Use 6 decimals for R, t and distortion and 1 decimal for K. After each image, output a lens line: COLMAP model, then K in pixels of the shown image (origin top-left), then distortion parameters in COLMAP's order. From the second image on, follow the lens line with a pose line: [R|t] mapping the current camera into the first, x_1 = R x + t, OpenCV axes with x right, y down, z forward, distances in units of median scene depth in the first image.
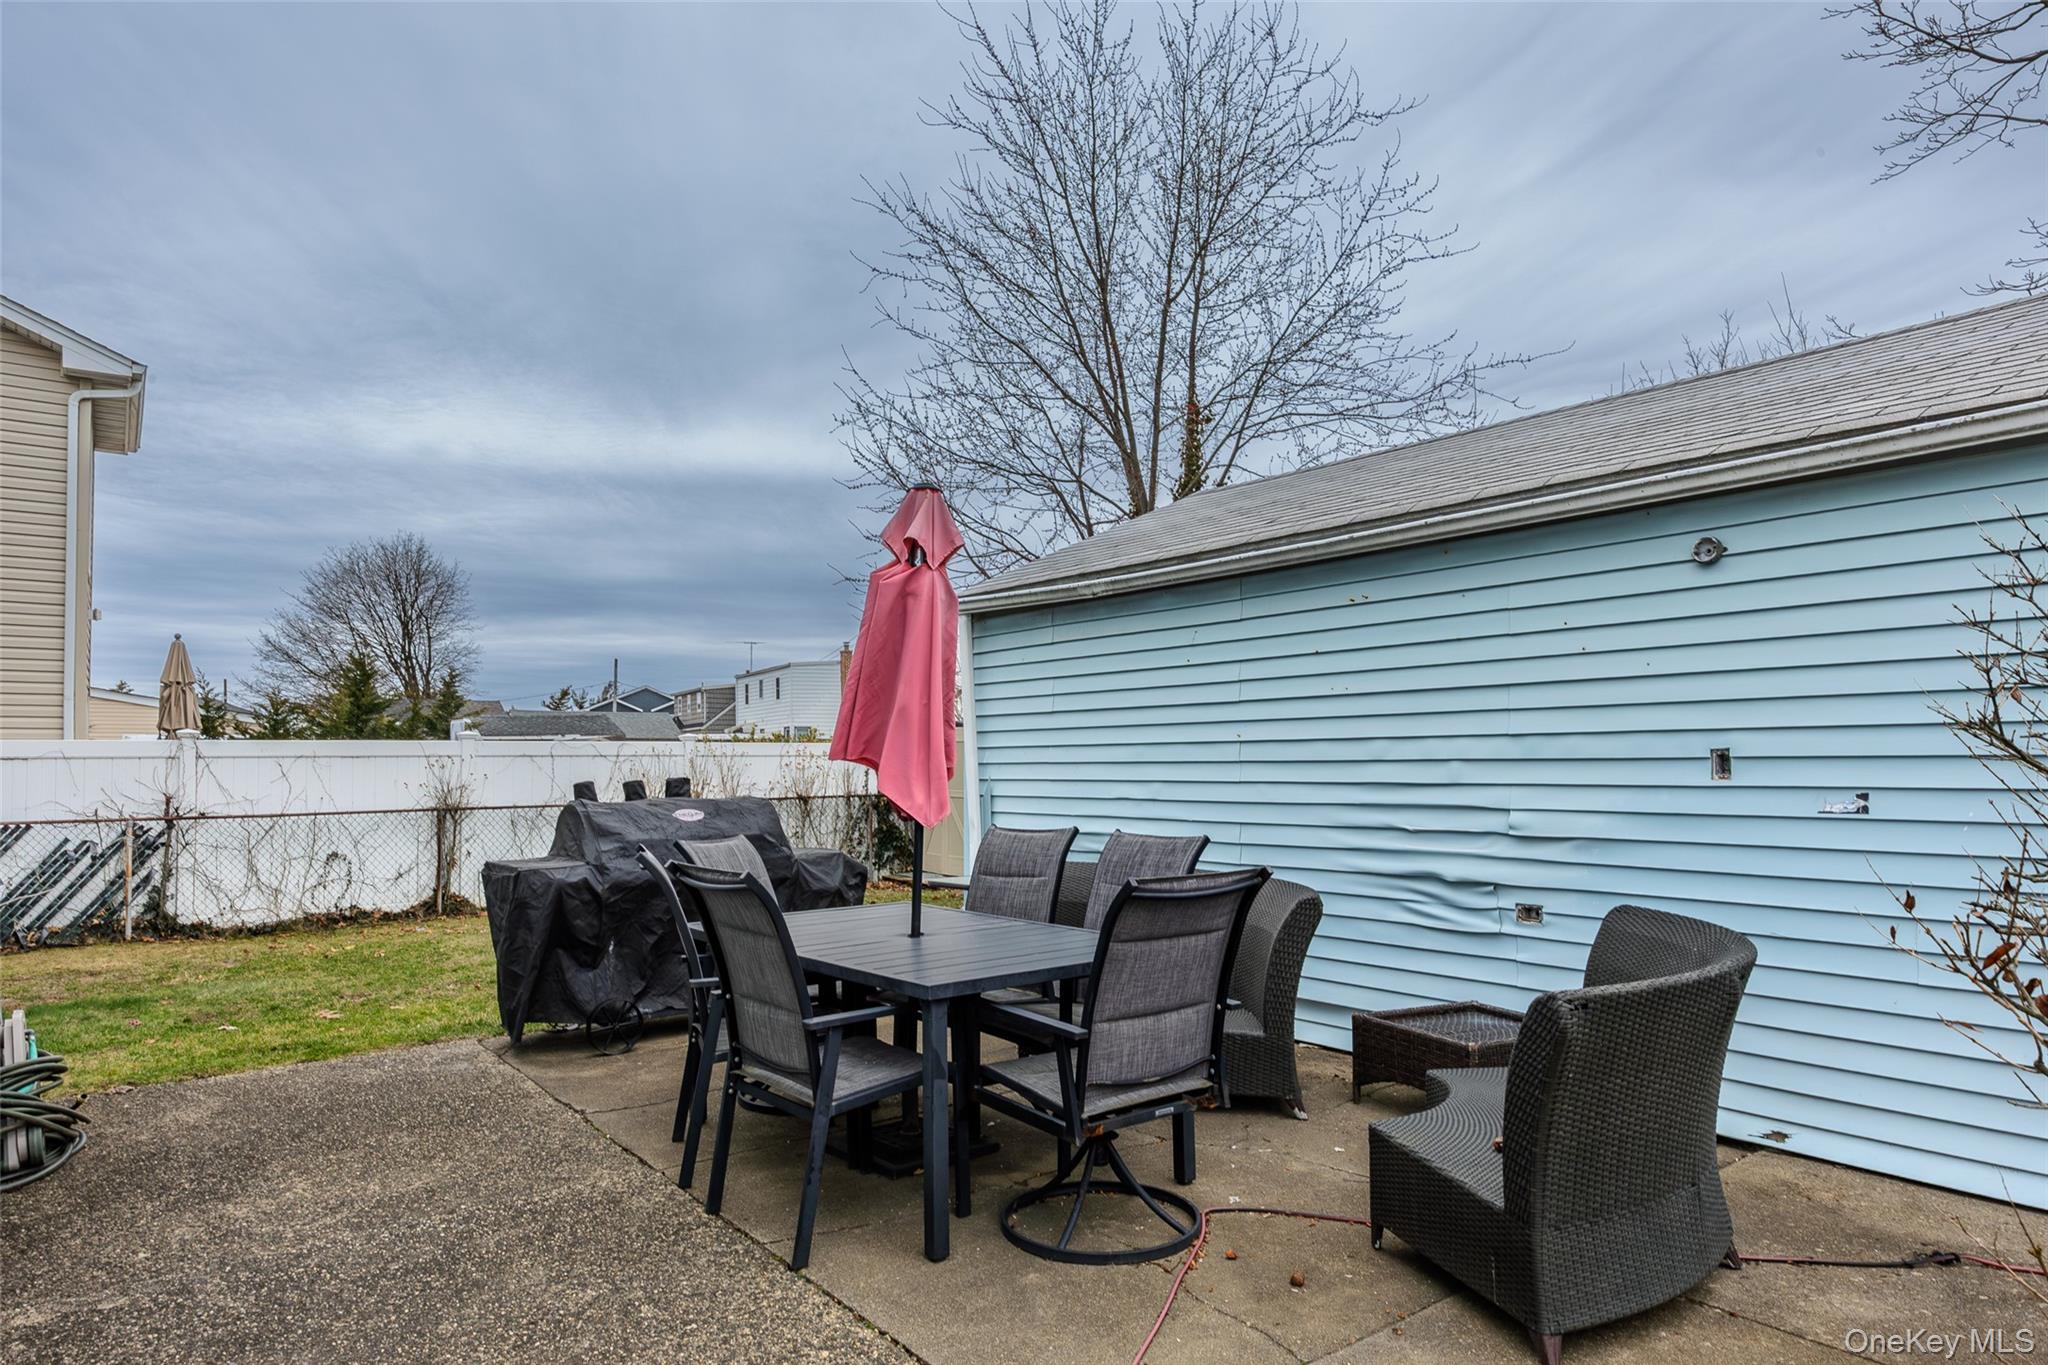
lens RADIAL K [[1265.5, 0, 1024.0], [0, 1265.5, 682.5], [0, 0, 1]] dist [0.000686, 0.000057]
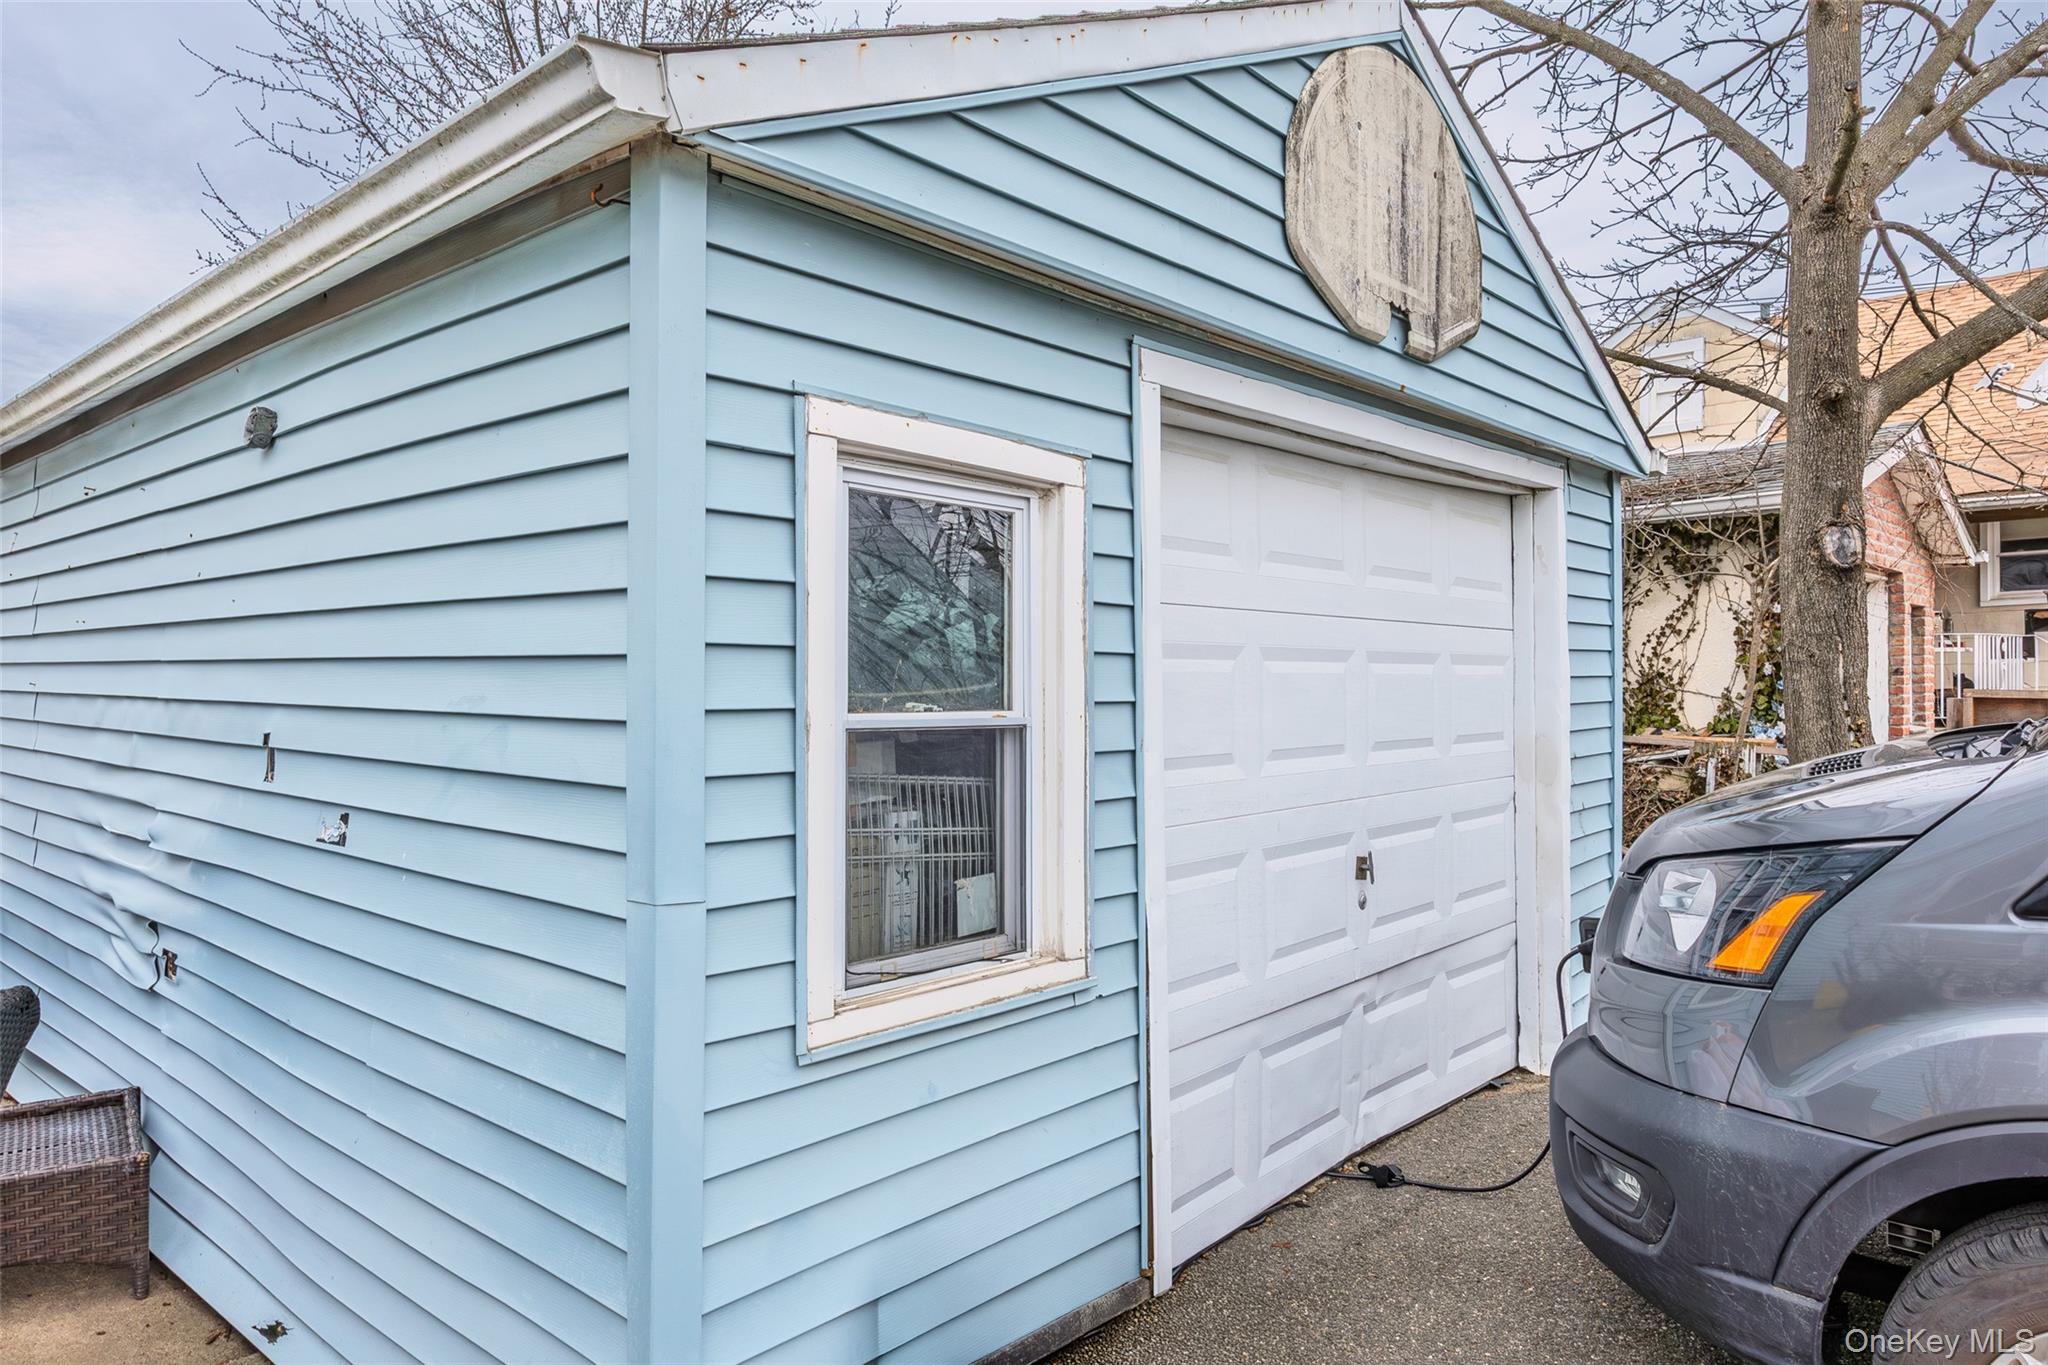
lens RADIAL K [[1309.5, 0, 1024.0], [0, 1309.5, 682.5], [0, 0, 1]] dist [0.000955, -0.000179]
pose [[0.981689, 0.009602, 0.190250, 0.905271], [-0.021989, 0.997765, 0.063106, -0.027456], [-0.189219, -0.066133, 0.979705, 0.311620]]
